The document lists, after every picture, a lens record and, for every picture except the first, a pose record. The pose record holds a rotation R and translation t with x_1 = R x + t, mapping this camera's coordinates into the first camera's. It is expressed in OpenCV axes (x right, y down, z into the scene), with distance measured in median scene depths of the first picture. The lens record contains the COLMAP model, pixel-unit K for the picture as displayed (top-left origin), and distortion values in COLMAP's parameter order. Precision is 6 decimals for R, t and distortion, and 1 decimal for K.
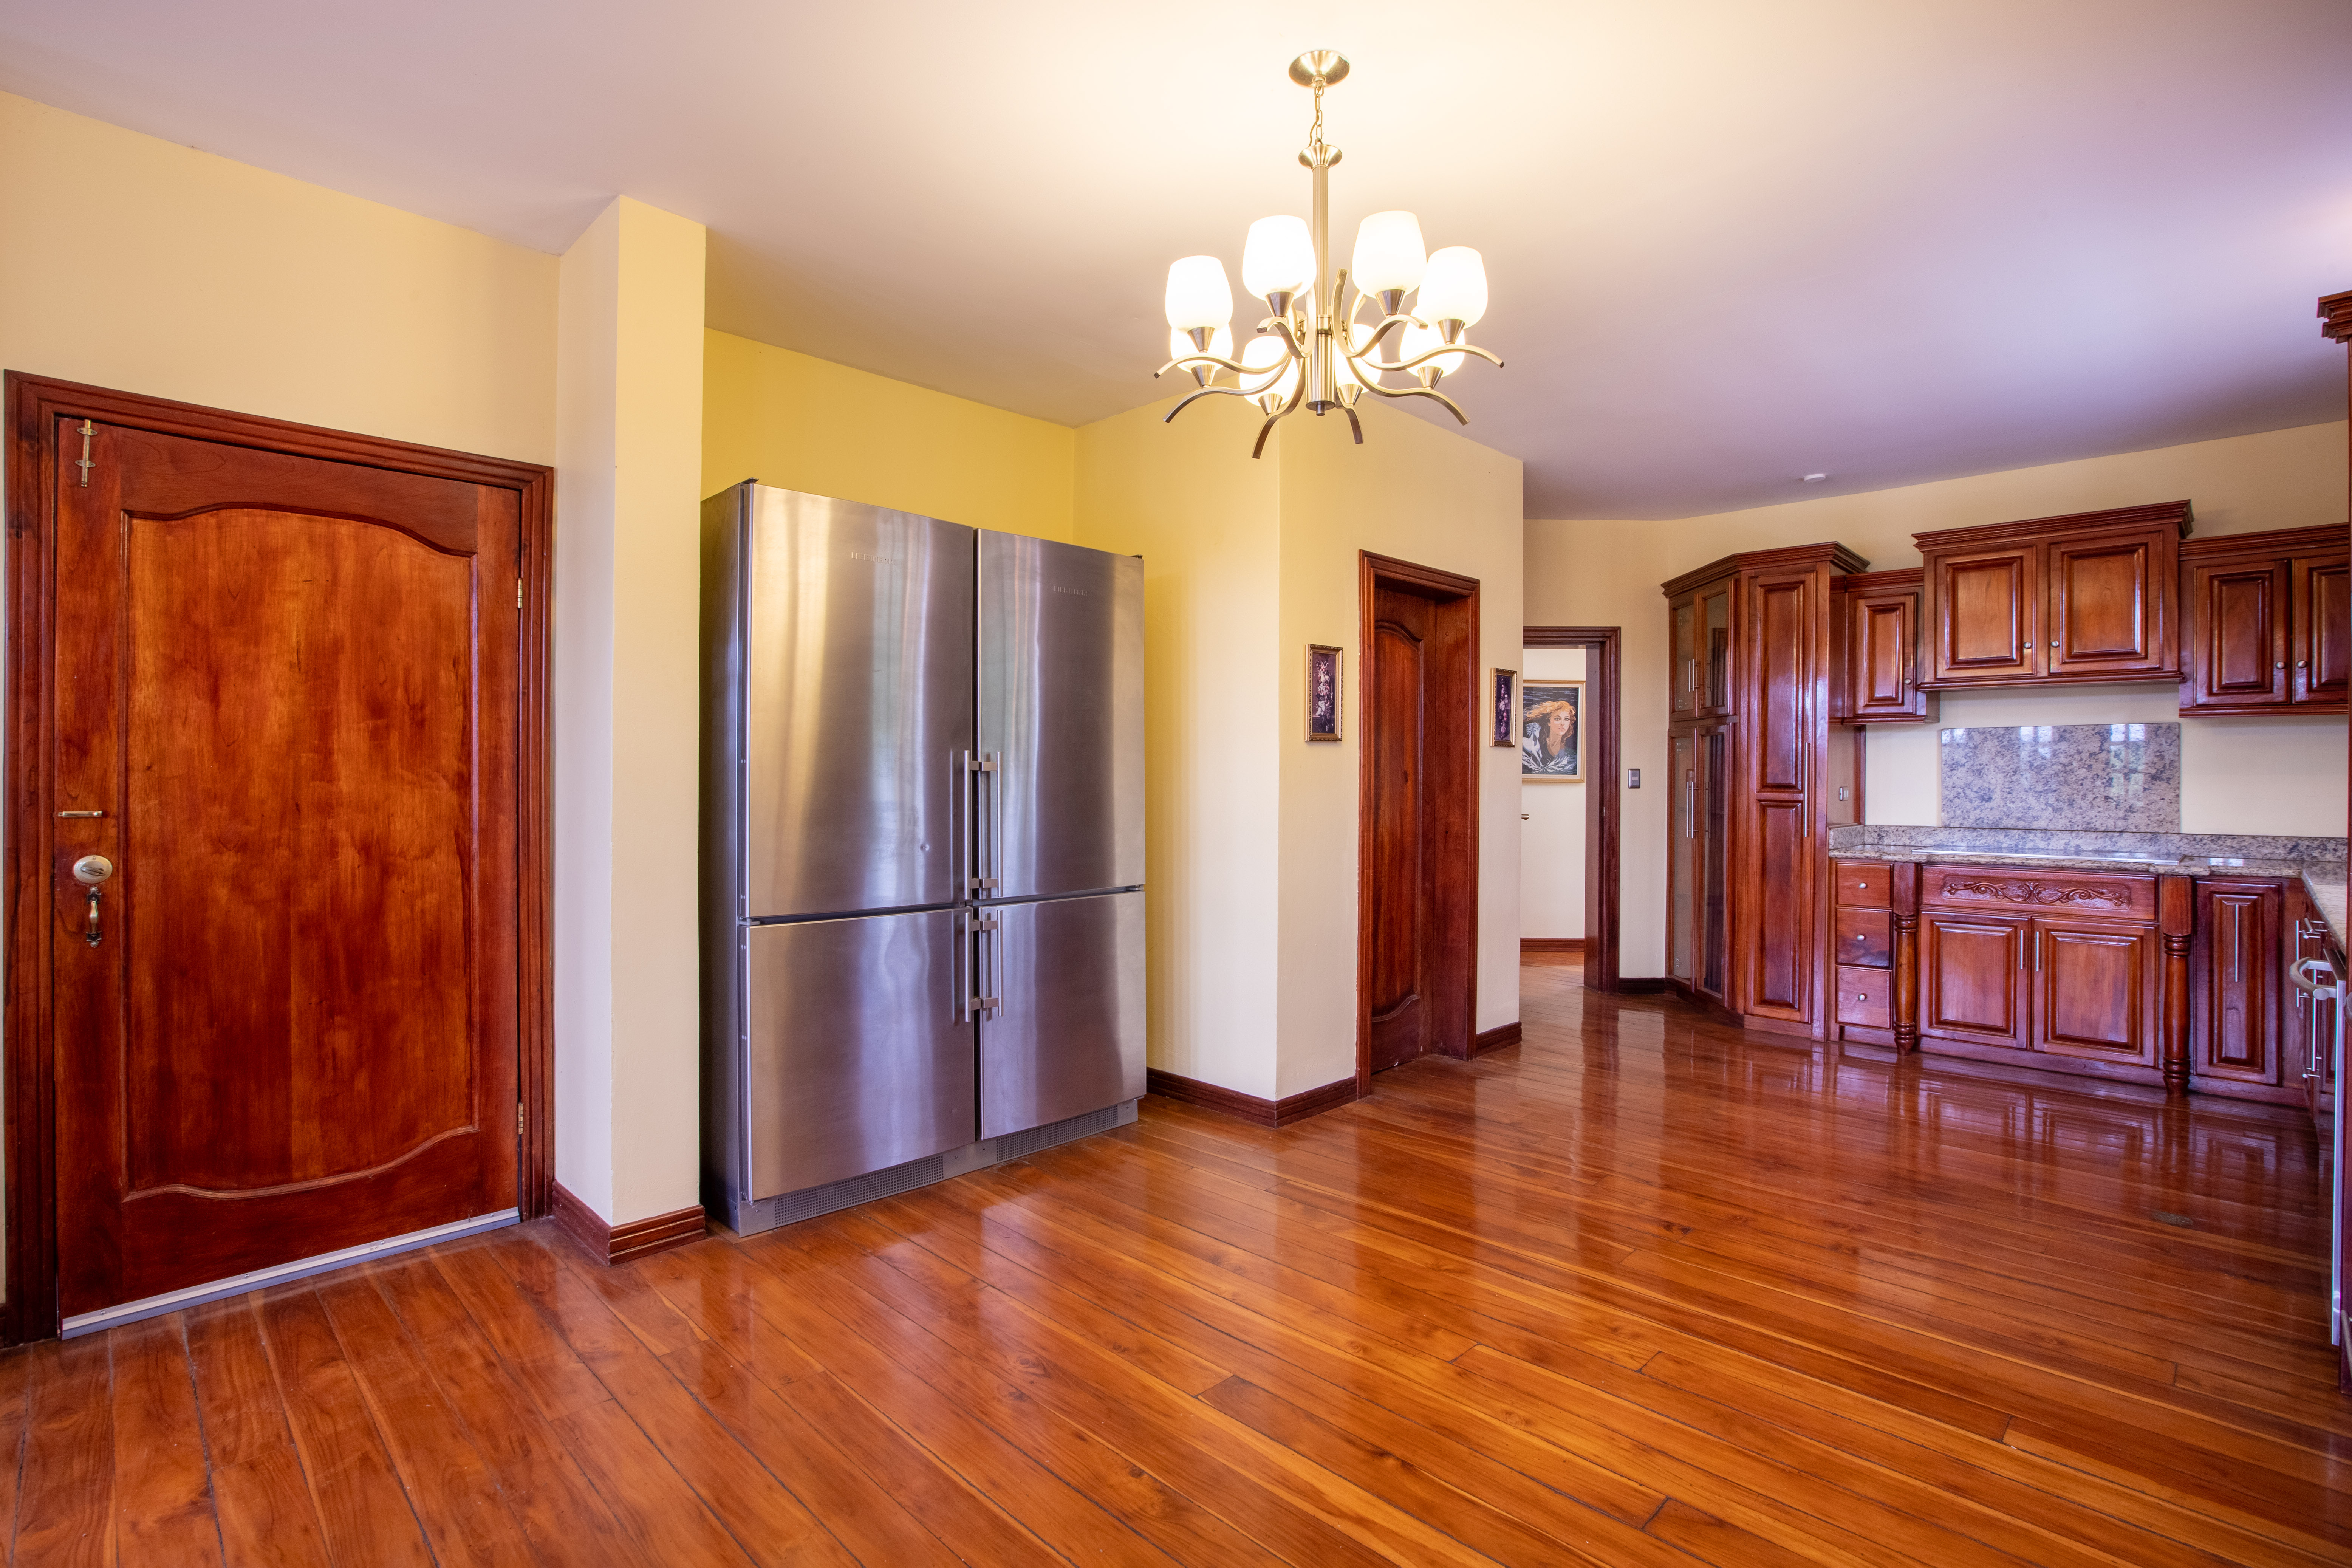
lens RADIAL K [[1087.8, 0, 1162.2], [0, 1087.8, 777.1], [0, 0, 1]] dist [-0.003072, -0.000360]
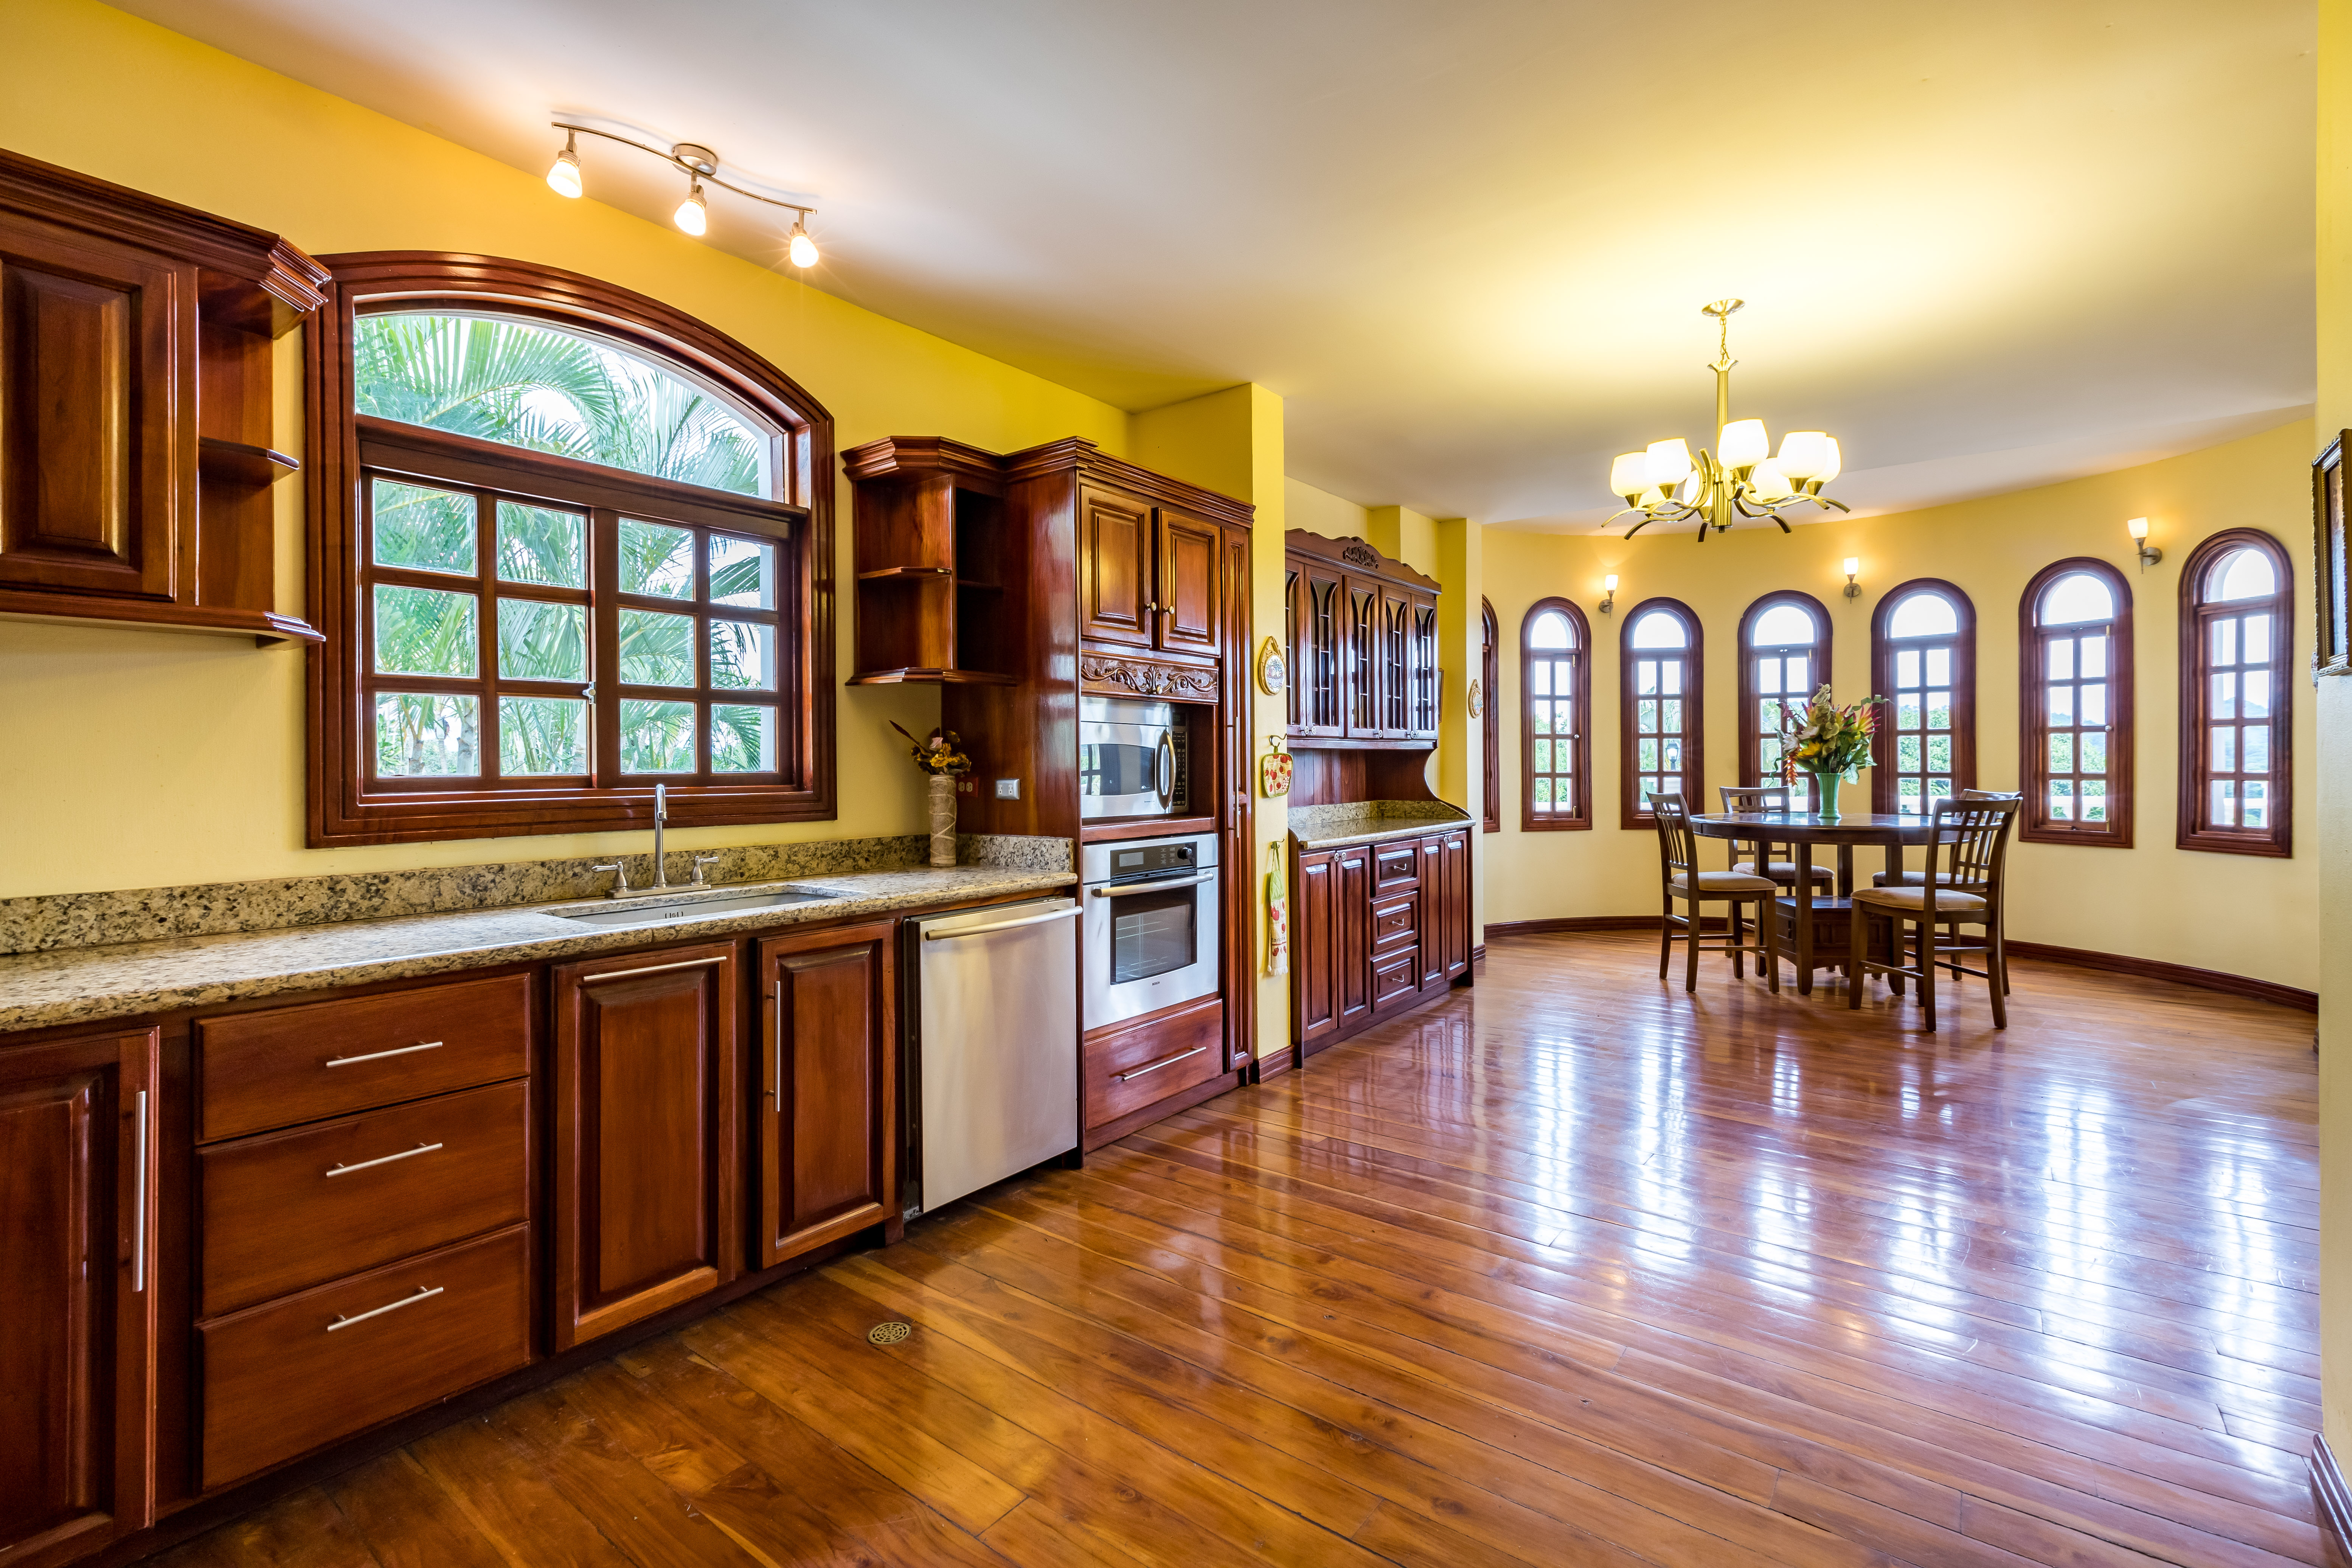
lens RADIAL K [[1053.1, 0, 1187.7], [0, 1053.1, 757.0], [0, 0, 1]] dist [-0.035989, -0.000033]
pose [[-0.990195, 0.003900, -0.139635, 0.520749], [0.003930, 0.999992, 0.000058, -0.000229], [0.139634, -0.000491, -0.990203, 1.112176]]
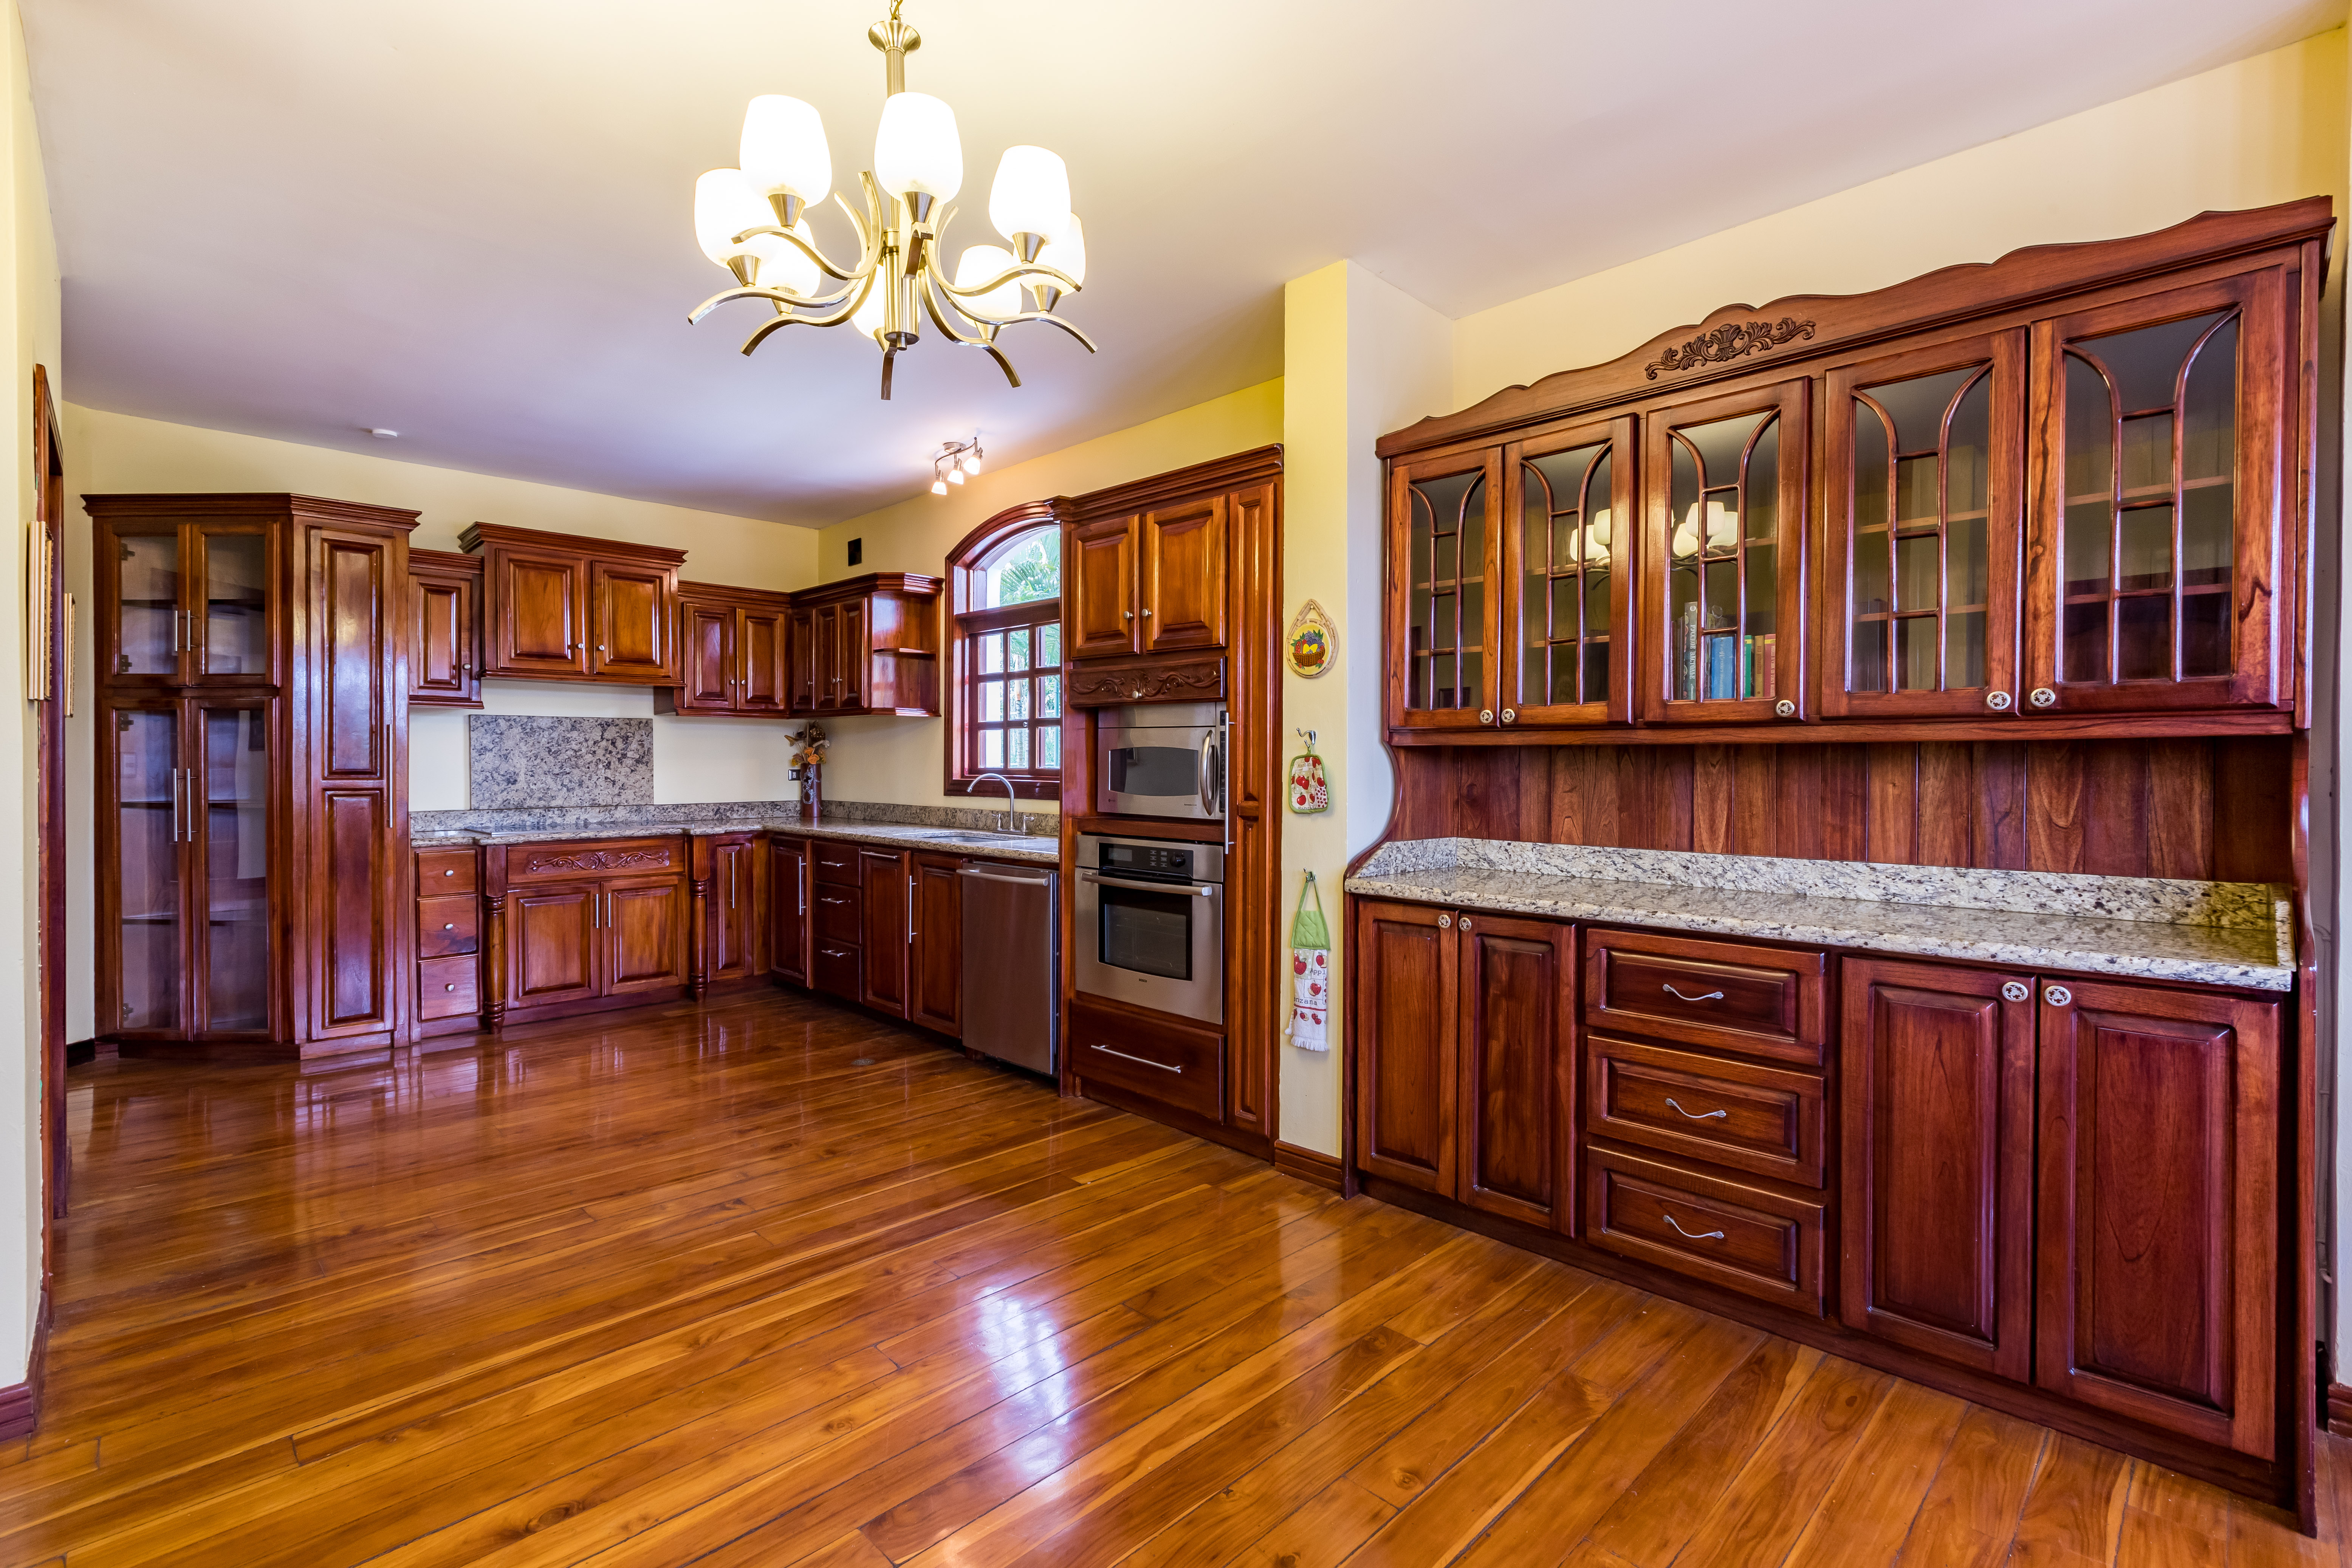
lens RADIAL K [[1087.7, 0, 1162.2], [0, 1087.7, 777.1], [0, 0, 1]] dist [-0.003072, -0.000360]
pose [[0.014986, -0.016820, 0.999746, -0.331400], [0.002460, 0.999856, 0.016785, -0.000967], [-0.999885, 0.002208, 0.015025, 0.362015]]
